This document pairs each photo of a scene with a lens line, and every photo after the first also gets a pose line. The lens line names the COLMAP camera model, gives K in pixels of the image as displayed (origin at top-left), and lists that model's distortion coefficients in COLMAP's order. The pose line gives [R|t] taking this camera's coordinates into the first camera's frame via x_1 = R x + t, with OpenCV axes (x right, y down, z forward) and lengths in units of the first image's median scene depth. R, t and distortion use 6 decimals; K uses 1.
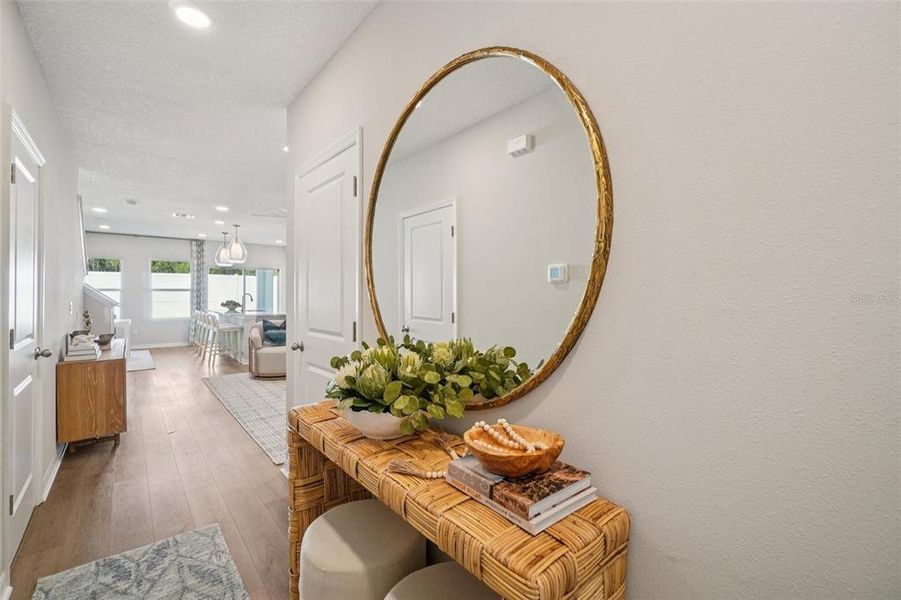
lens RADIAL K [[392.7, 0, 447.8], [0, 392.7, 292.4], [0, 0, 1]] dist [-0.002586, 0.000195]
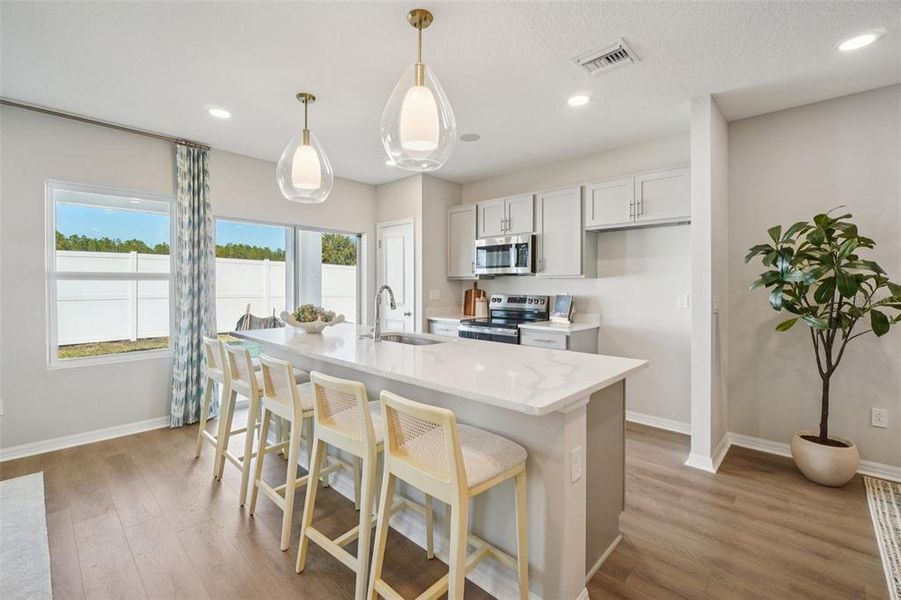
lens RADIAL K [[394.4, 0, 448.7], [0, 394.4, 283.3], [0, 0, 1]] dist [-0.003537, 0.000119]
pose [[0.991363, -0.001665, 0.131137, -0.570755], [0.001736, 0.999998, -0.000422, 0.001441], [-0.131136, 0.000646, 0.991364, 0.764887]]
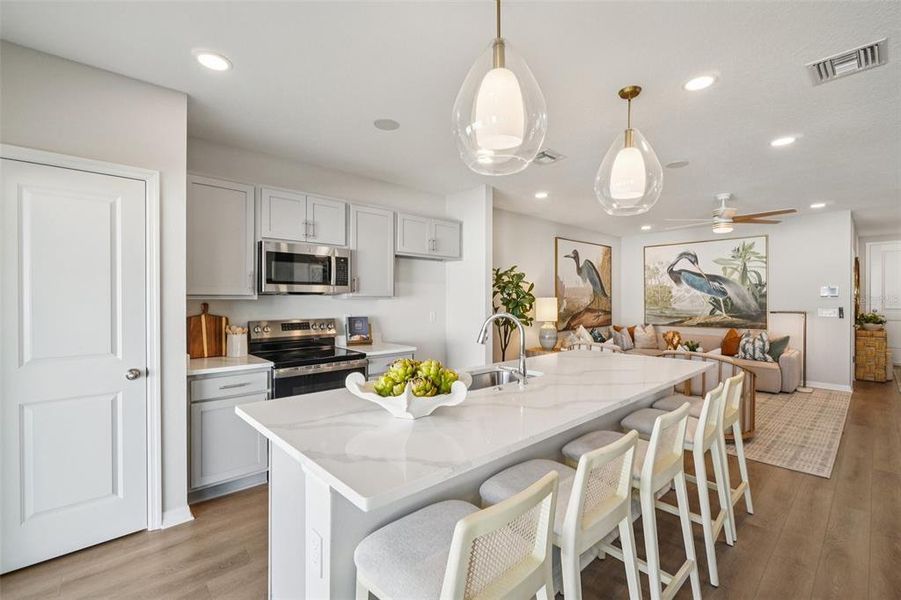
lens RADIAL K [[391.6, 0, 450.5], [0, 391.6, 300.0], [0, 0, 1]] dist [-0.006719, -0.000399]
pose [[-0.054707, -0.007685, 0.998473, -0.862496], [-0.003632, 0.999965, 0.007498, -0.008263], [-0.998496, -0.003216, -0.054733, 1.190038]]
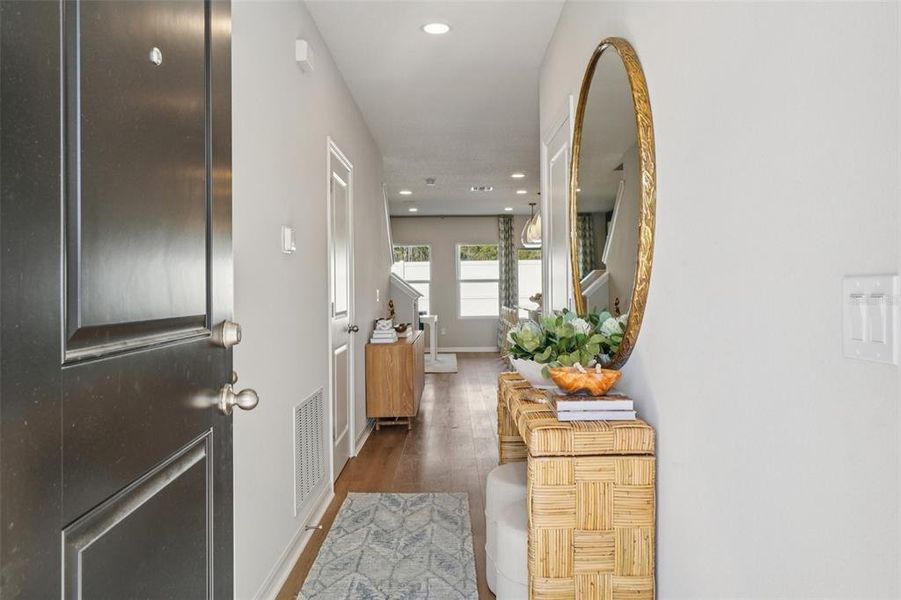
lens RADIAL K [[673.1, 0, 448.6], [0, 673.1, 287.2], [0, 0, 1]] dist [-0.001406, 0.000328]
pose [[0.771398, -0.012015, -0.636240, 0.149653], [0.013243, 0.999908, -0.002826, 0.012174], [0.636215, -0.006246, 0.771486, -0.118907]]
